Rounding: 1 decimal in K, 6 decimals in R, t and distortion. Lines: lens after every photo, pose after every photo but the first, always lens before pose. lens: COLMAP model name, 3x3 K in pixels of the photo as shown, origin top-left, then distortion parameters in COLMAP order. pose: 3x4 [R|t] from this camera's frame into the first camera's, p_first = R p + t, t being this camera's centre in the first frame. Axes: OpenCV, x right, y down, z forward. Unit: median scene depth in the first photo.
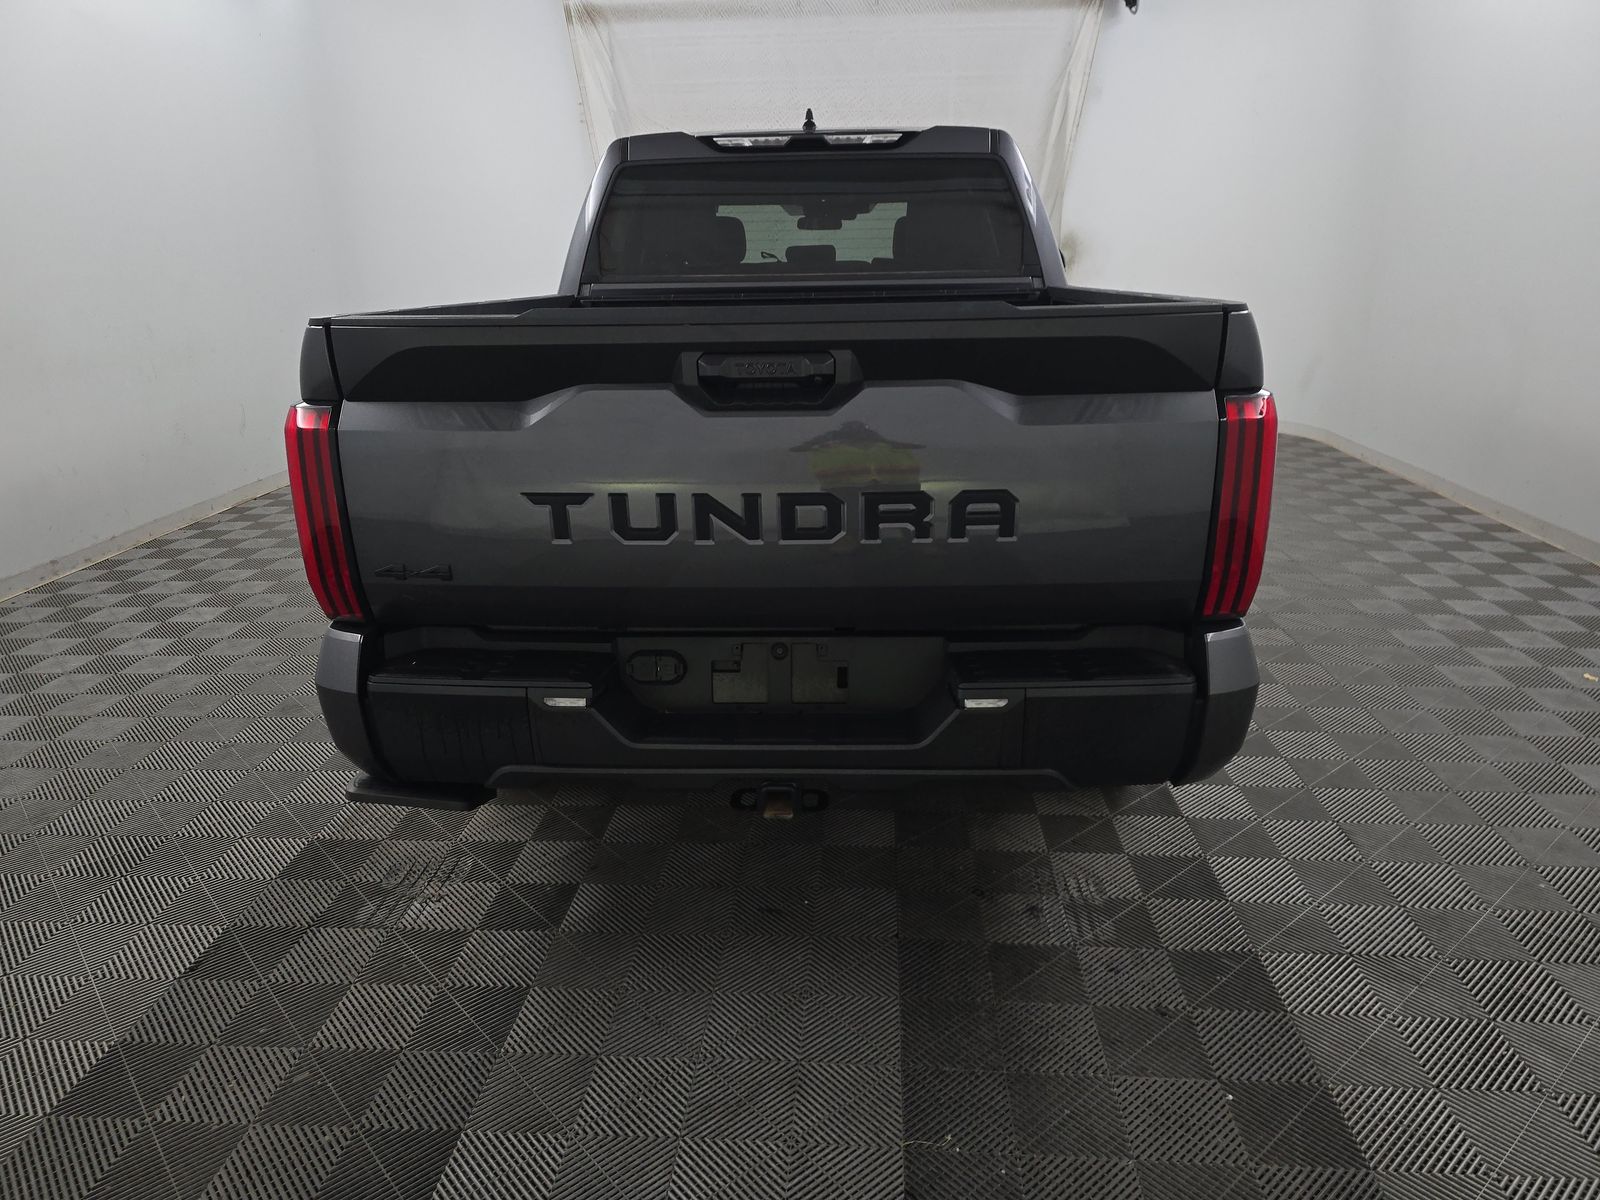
lens RADIAL K [[1068.6, 0, 794.6], [0, 1068.6, 607.8], [0, 0, 1]] dist [0.005601, -0.012021]
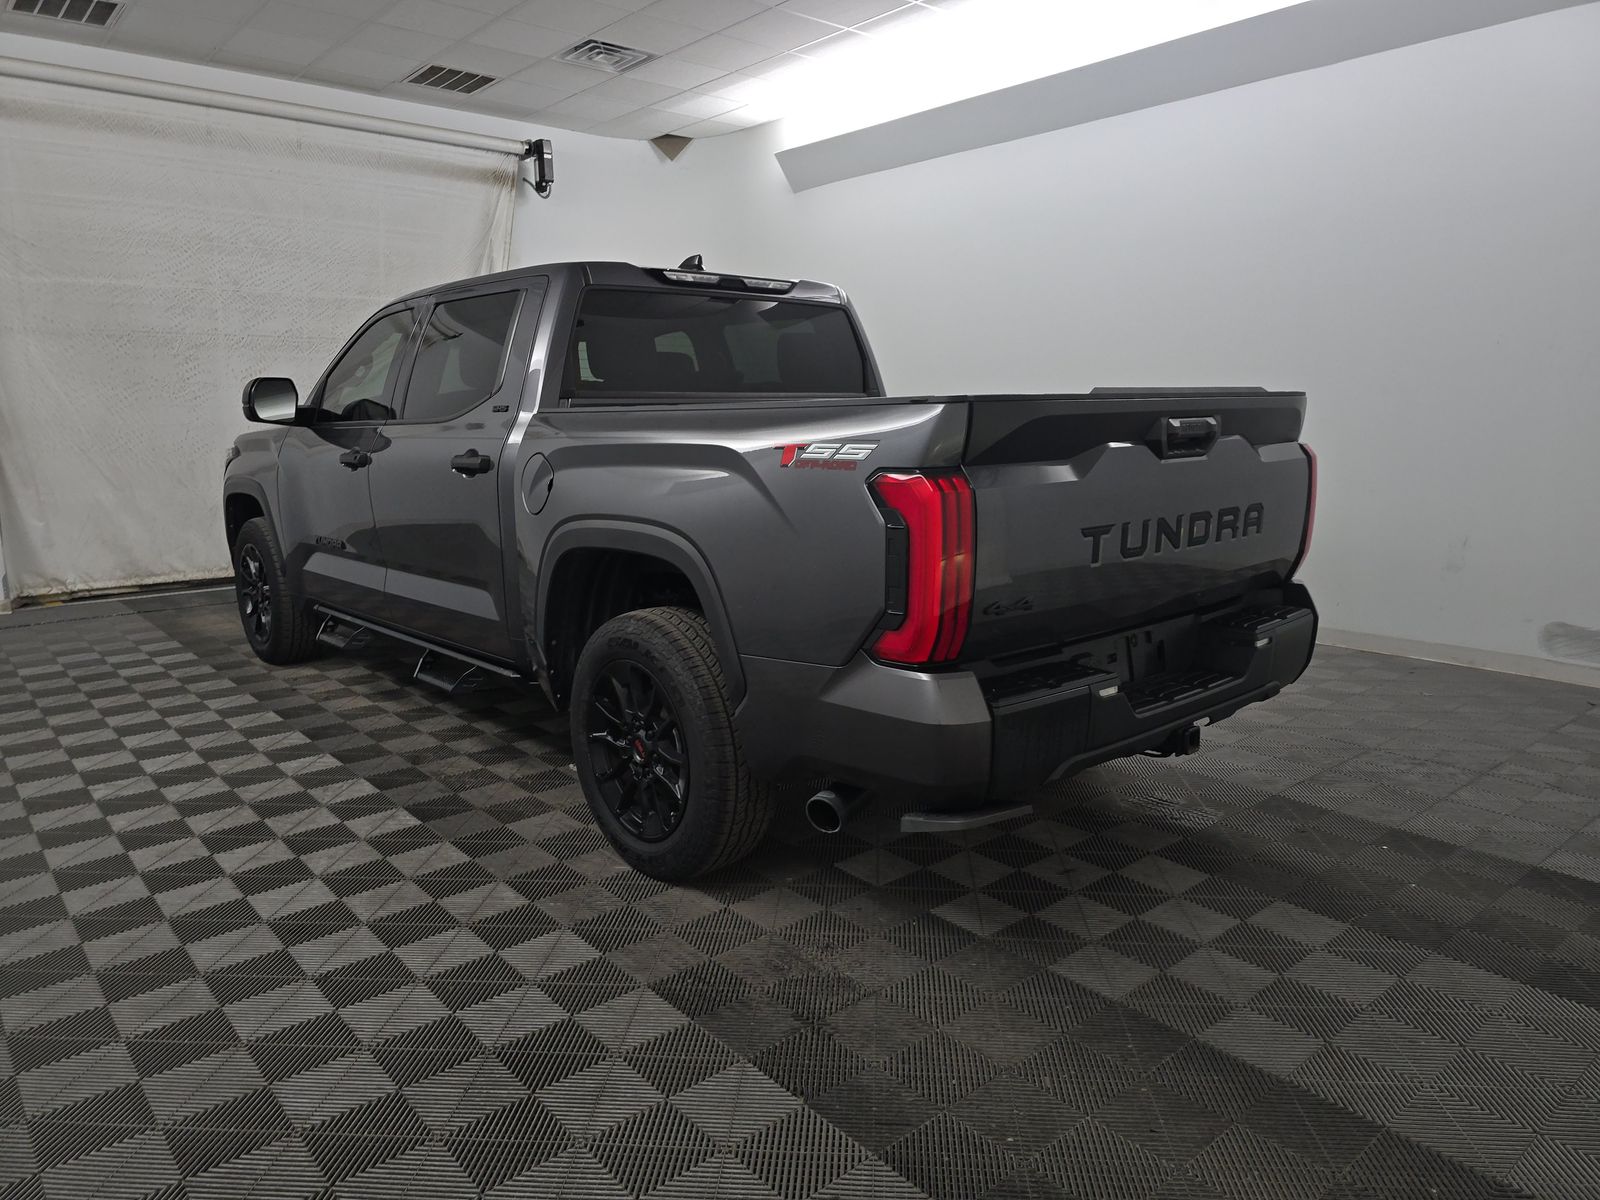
lens RADIAL K [[1068.6, 0, 811.3], [0, 1068.6, 602.6], [0, 0, 1]] dist [0.005601, -0.012021]
pose [[0.711096, -0.118143, 0.693098, -0.960494], [0.220119, 0.973634, -0.059873, -0.011122], [-0.667750, 0.195140, 0.718353, 0.220095]]
